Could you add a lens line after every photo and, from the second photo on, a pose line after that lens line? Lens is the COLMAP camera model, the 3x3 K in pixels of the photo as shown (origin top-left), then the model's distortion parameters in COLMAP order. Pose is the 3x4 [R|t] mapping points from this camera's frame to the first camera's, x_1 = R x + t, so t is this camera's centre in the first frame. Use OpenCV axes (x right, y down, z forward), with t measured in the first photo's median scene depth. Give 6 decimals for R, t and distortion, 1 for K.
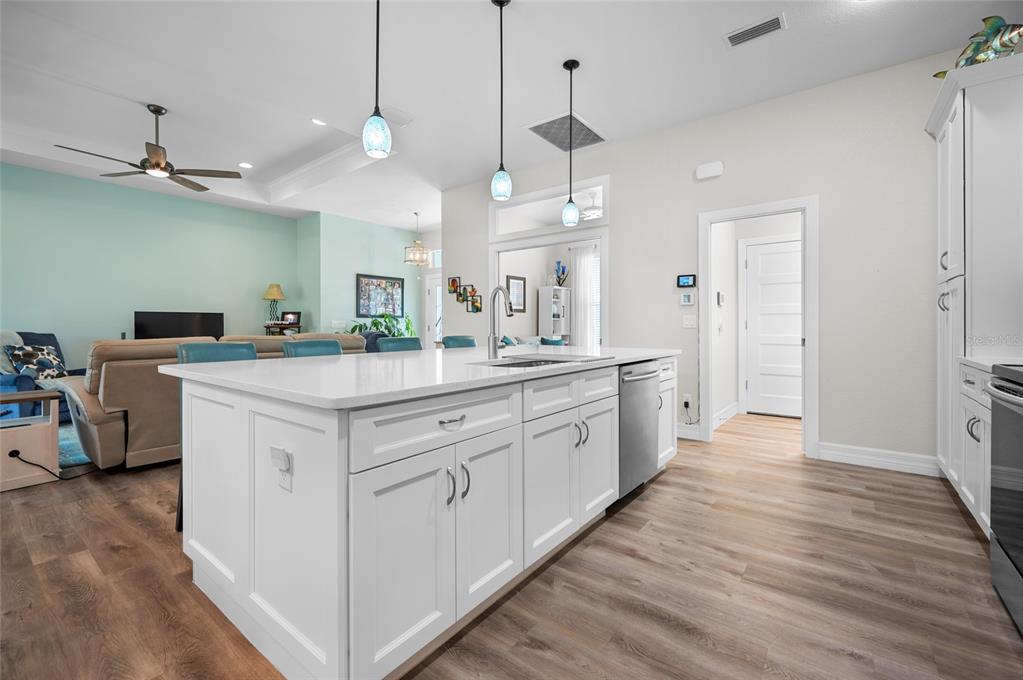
lens RADIAL K [[431.4, 0, 511.0], [0, 431.4, 328.5], [0, 0, 1]] dist [-0.007331, -0.000033]
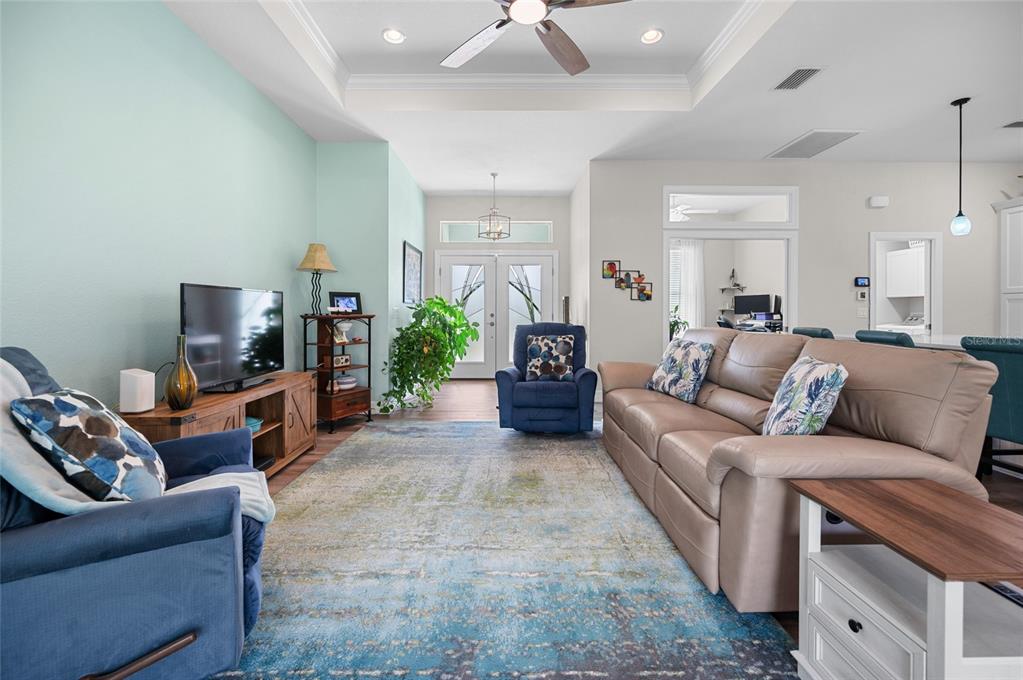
lens RADIAL K [[416.6, 0, 509.9], [0, 416.6, 312.3], [0, 0, 1]] dist [0.001115, 0.000031]
pose [[0.779416, 0.001799, 0.626504, -2.011009], [0.000536, 0.999994, -0.003538, -0.022032], [-0.626506, 0.003094, 0.779410, 1.120784]]
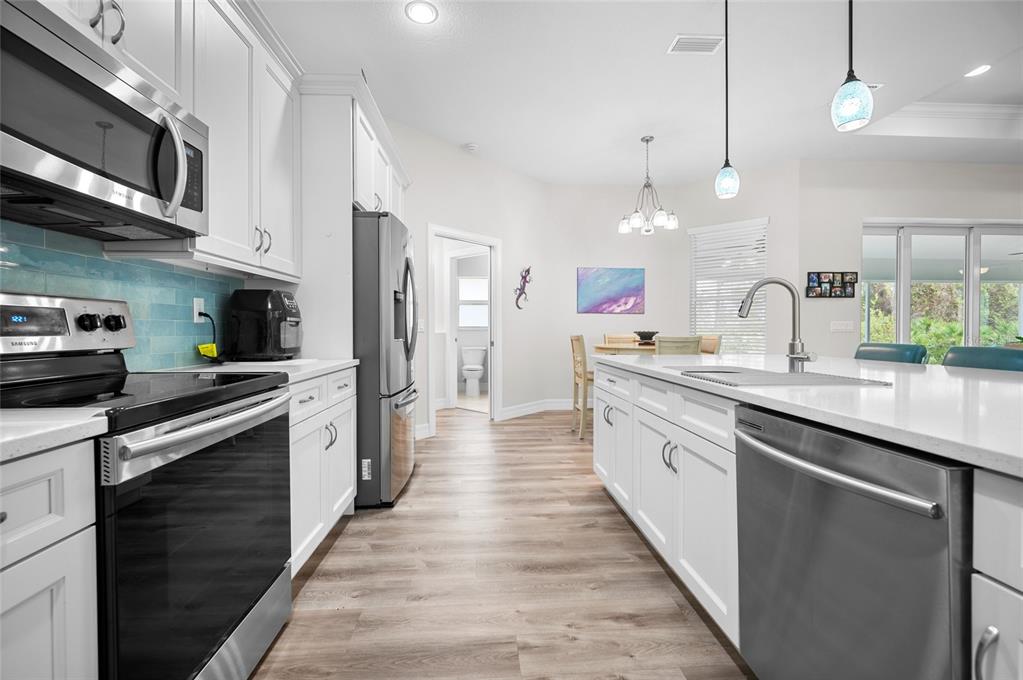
lens RADIAL K [[431.4, 0, 511.0], [0, 431.4, 328.5], [0, 0, 1]] dist [-0.007331, -0.000033]
pose [[-0.745828, 0.001922, -0.666136, 0.787897], [0.001936, 0.999998, 0.000718, -0.009549], [0.666136, -0.000754, -0.745830, 1.160488]]
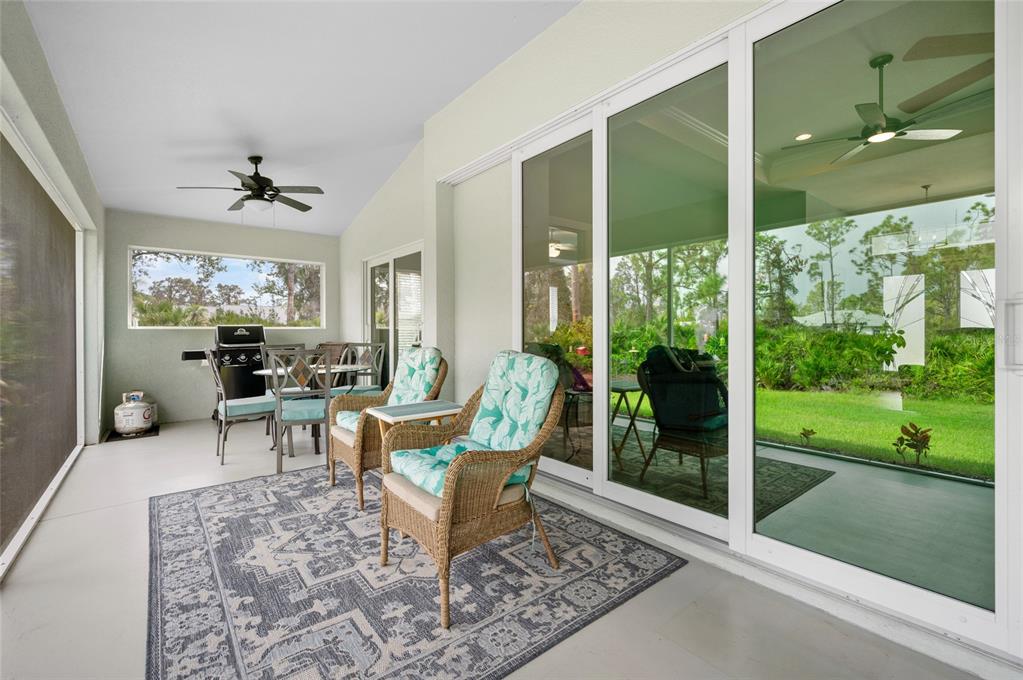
lens RADIAL K [[431.4, 0, 511.0], [0, 431.4, 328.5], [0, 0, 1]] dist [-0.007331, -0.000033]
pose [[0.969934, 0.004213, -0.243331, -2.330011], [-0.005007, 0.999984, -0.002644, 0.032356], [0.243316, 0.003783, 0.969940, 0.033167]]
